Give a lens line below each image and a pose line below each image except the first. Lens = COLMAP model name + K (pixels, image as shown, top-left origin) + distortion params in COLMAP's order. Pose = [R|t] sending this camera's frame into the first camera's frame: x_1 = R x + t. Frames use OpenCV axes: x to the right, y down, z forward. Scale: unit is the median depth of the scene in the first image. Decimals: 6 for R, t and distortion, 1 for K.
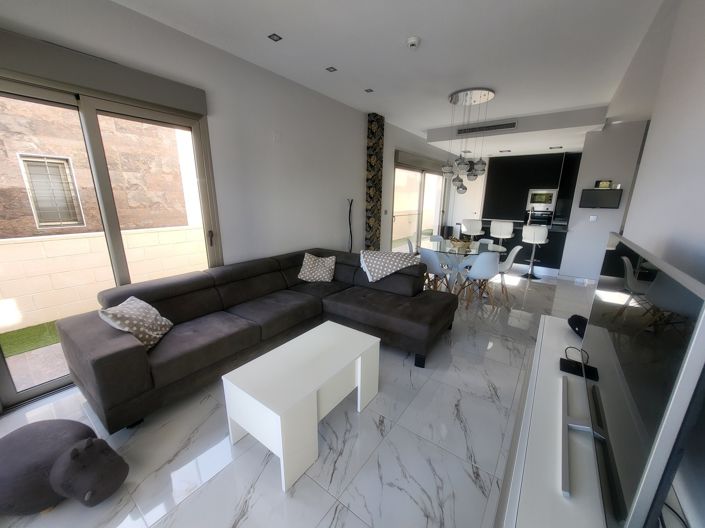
lens RADIAL K [[273.5, 0, 354.7], [0, 273.5, 265.4], [0, 0, 1]] dist [-0.002424, 0.000981]
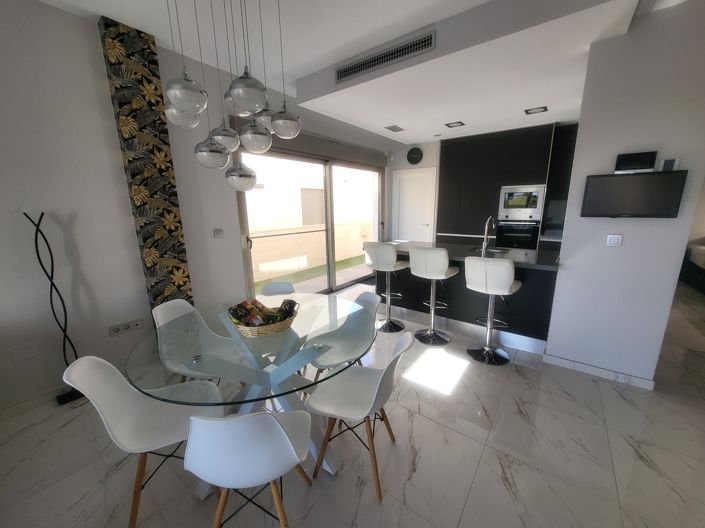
lens RADIAL K [[273.5, 0, 355.2], [0, 273.5, 263.6], [0, 0, 1]] dist [-0.002424, 0.000981]
pose [[0.999640, -0.020325, -0.017486, 0.356546], [0.019721, 0.999226, -0.034045, -0.099115], [0.018165, 0.033688, 0.999267, 0.427030]]
